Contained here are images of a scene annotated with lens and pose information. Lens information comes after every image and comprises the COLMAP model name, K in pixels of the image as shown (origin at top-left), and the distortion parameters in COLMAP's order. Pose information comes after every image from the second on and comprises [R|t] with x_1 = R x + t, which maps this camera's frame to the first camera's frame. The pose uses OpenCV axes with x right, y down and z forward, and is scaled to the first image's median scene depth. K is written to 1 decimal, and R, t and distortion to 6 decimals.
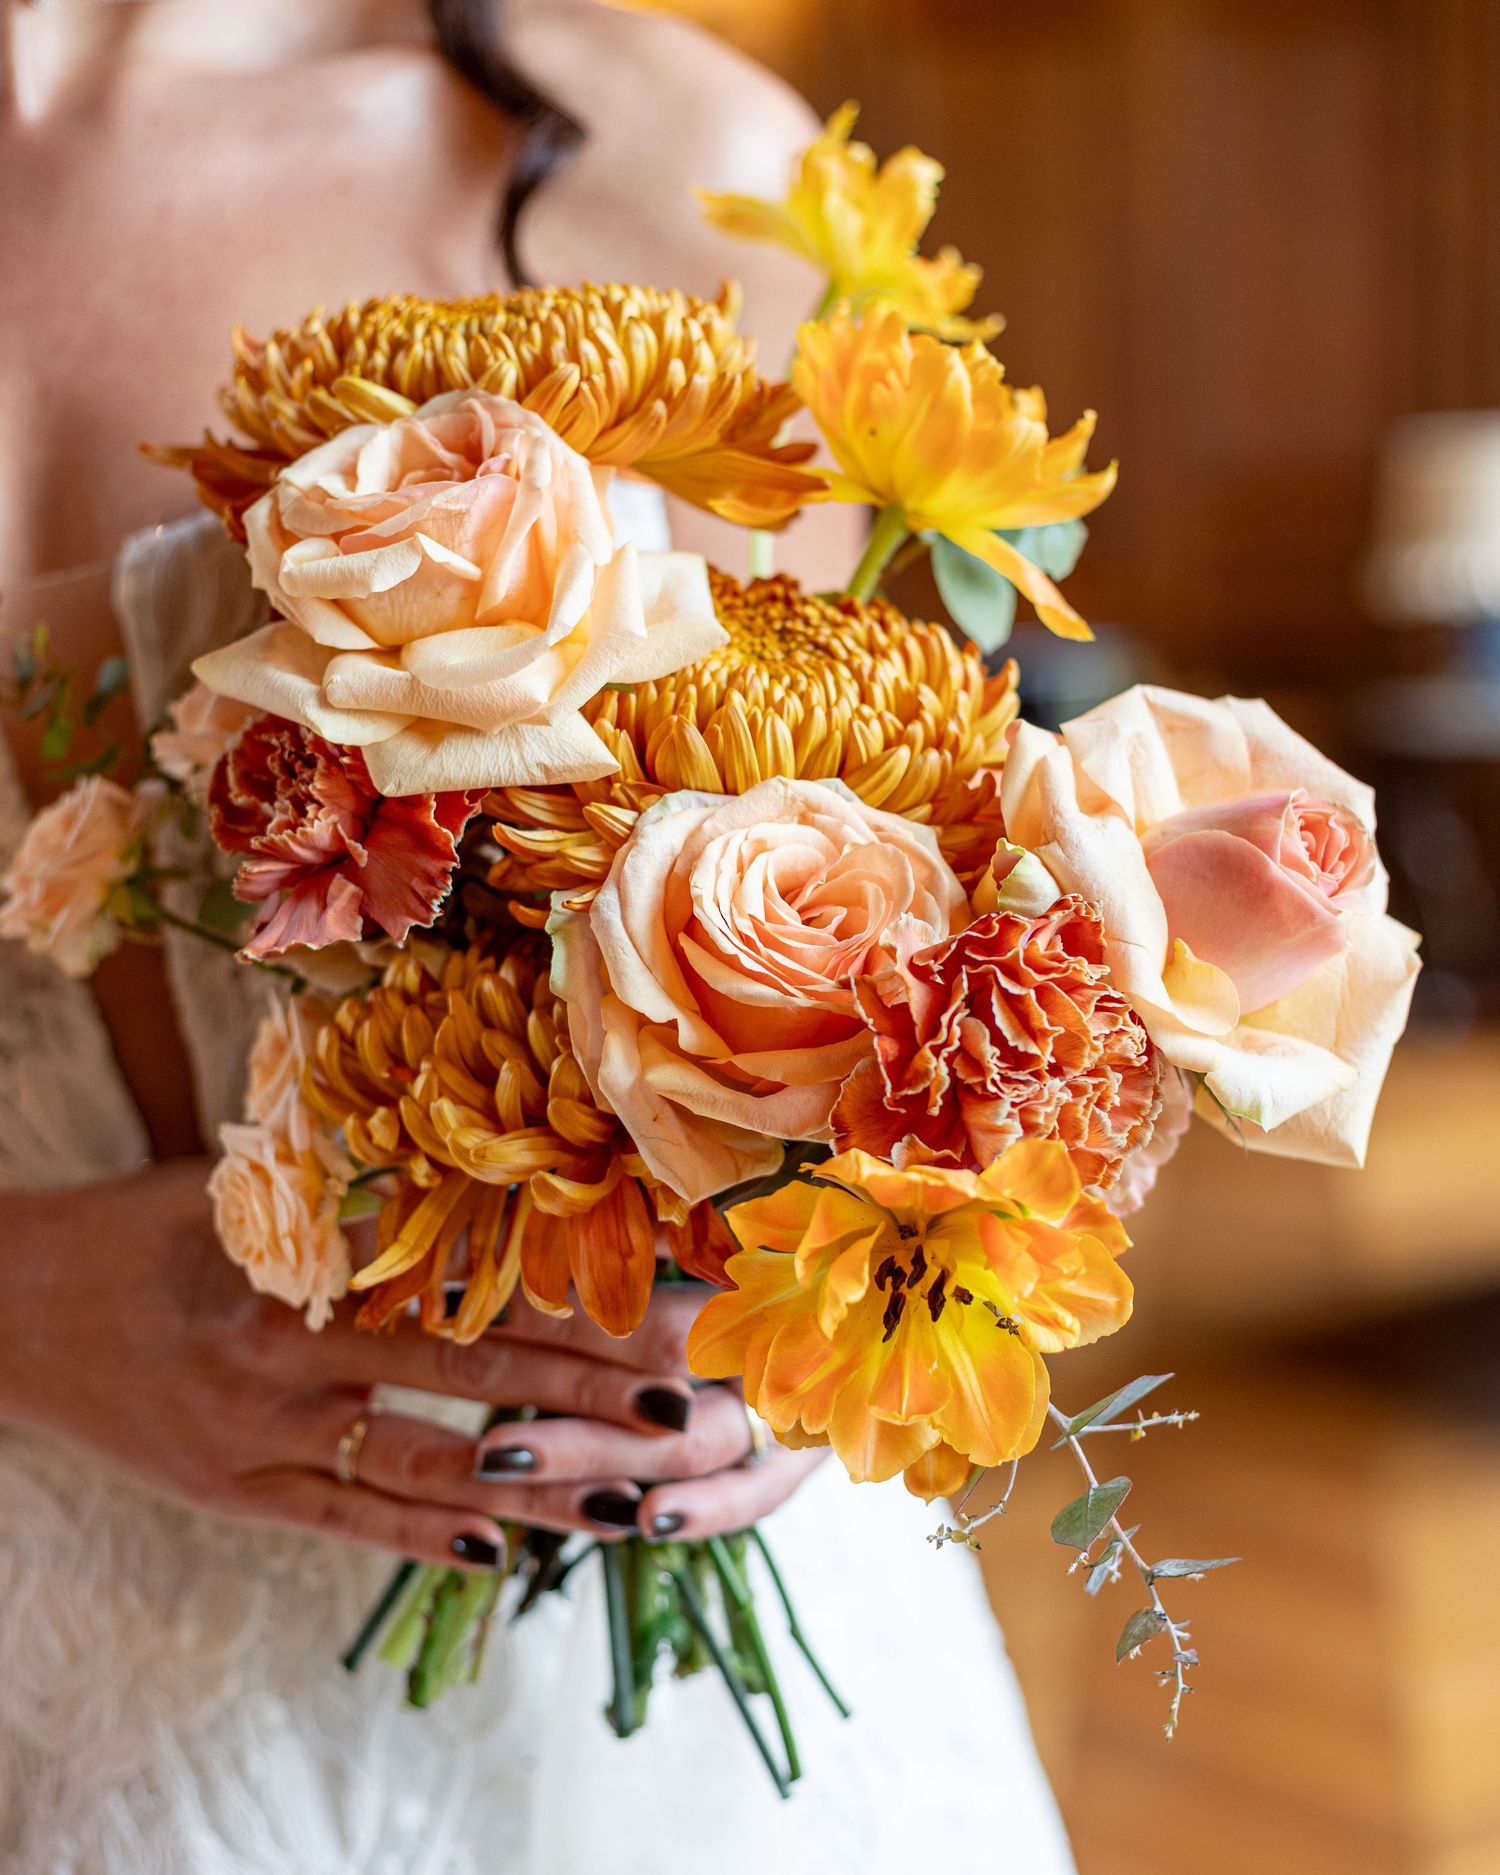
lens RADIAL K [[3373.2, 0, 750.0], [0, 3373.2, 937.5], [0, 0, 1]] dist [0.017067, 0.022295]
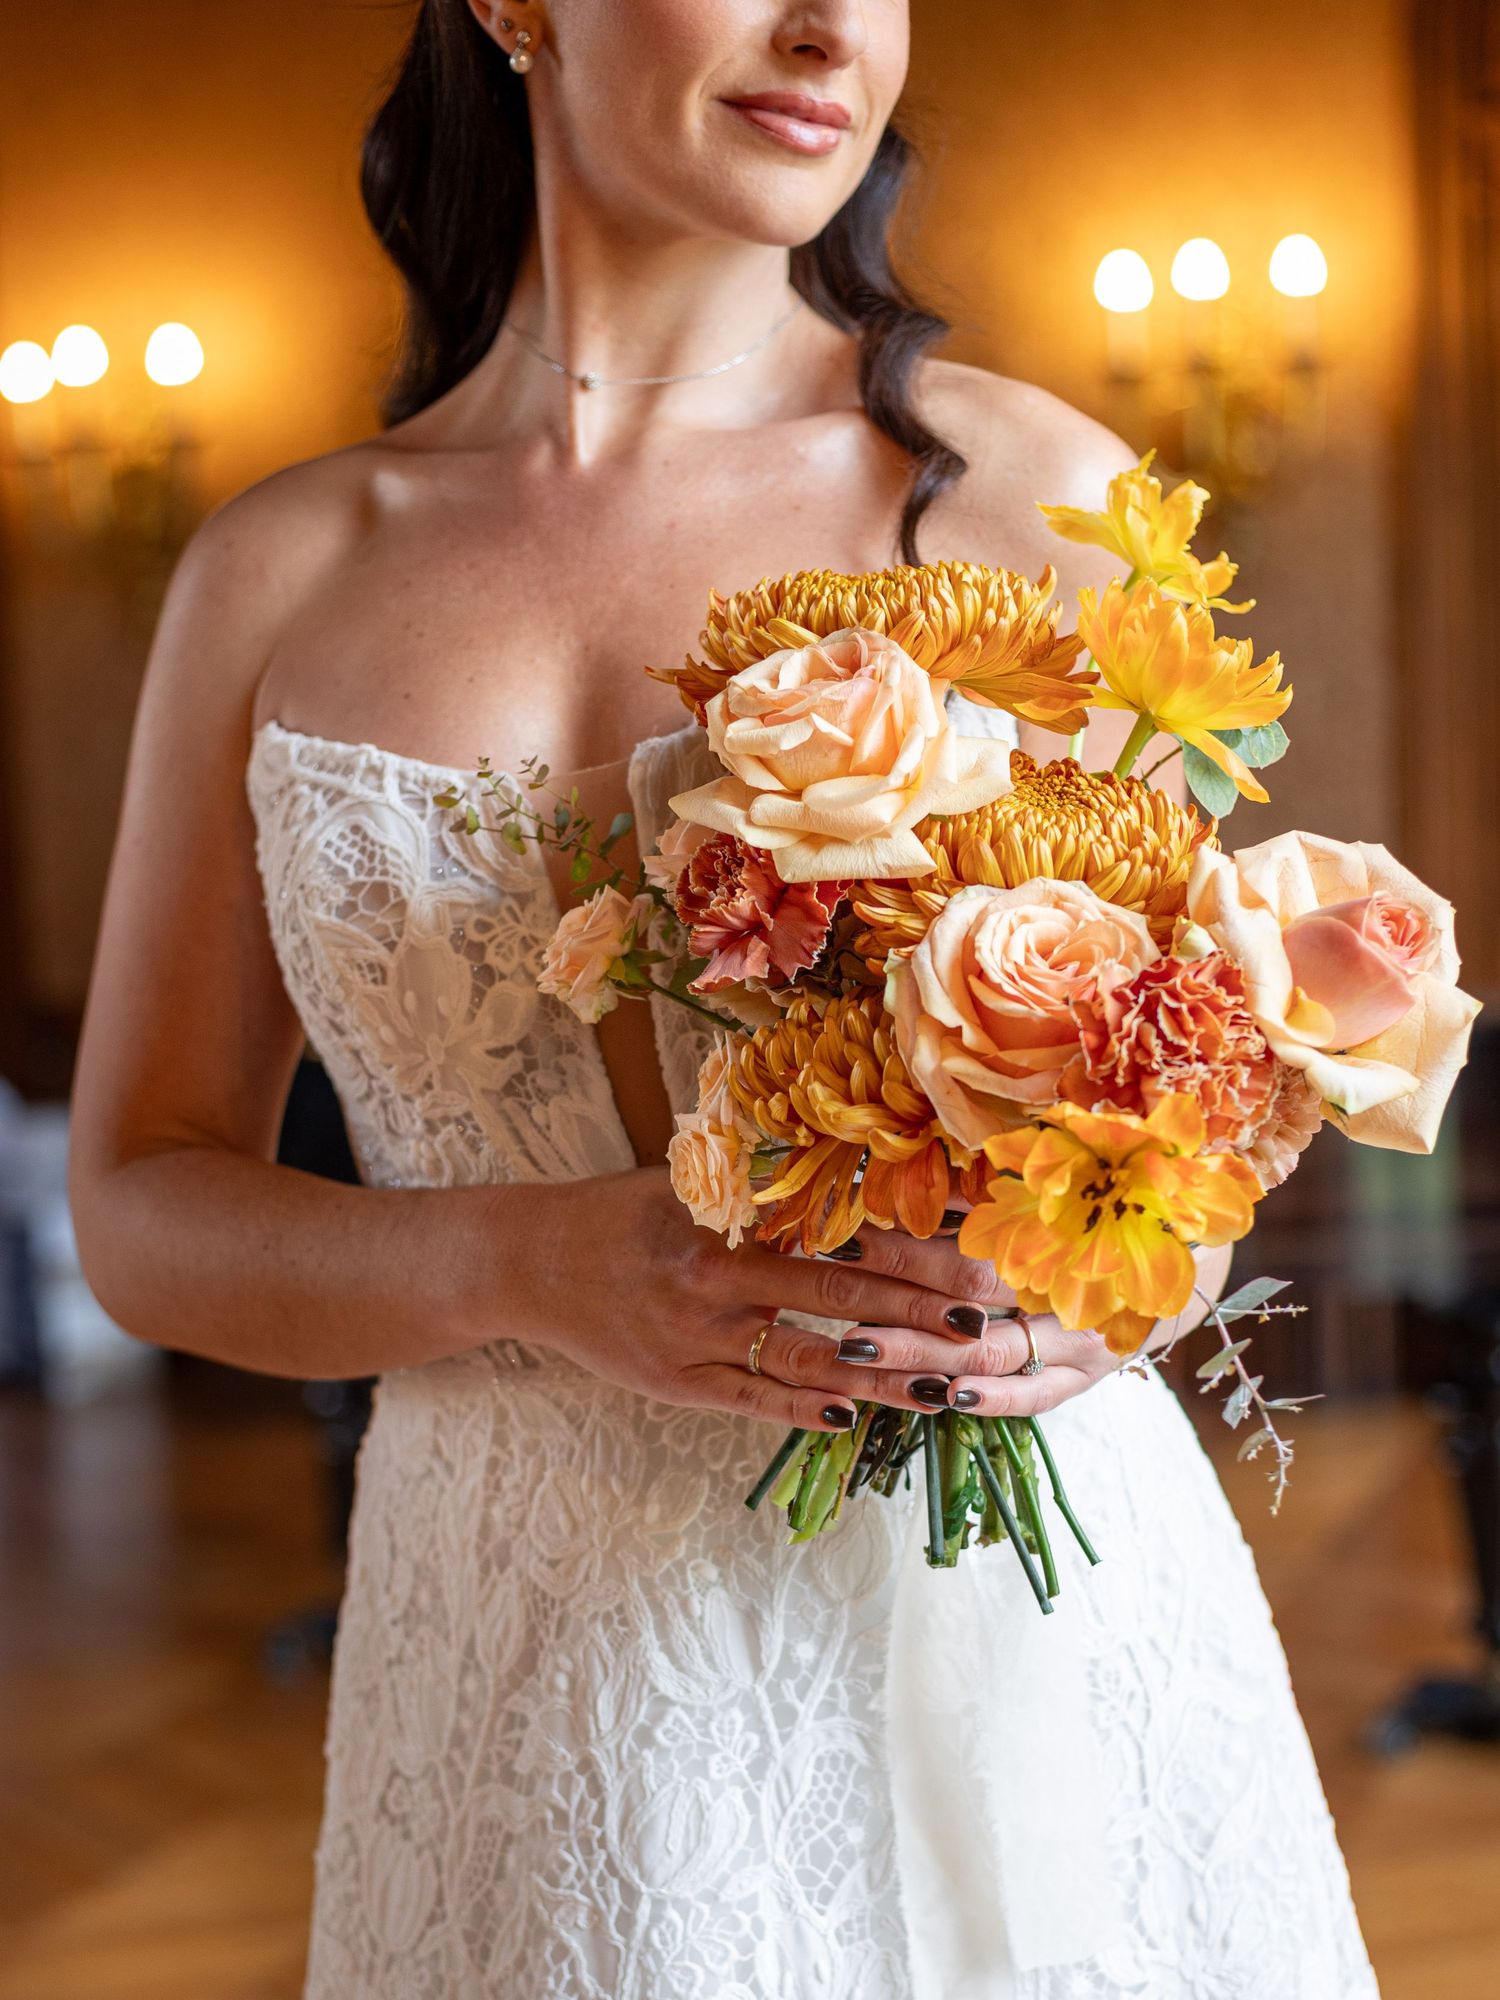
lens RADIAL K [[3056.6, 0, 750.0], [0, 3056.6, 1000.0], [0, 0, 1]] dist [0.014514, 0.079664]
pose [[0.987573, 0.032278, -0.153810, 0.090657], [-0.042418, 0.997105, -0.063108, 0.098079], [0.151328, 0.068848, 0.986083, -0.371114]]
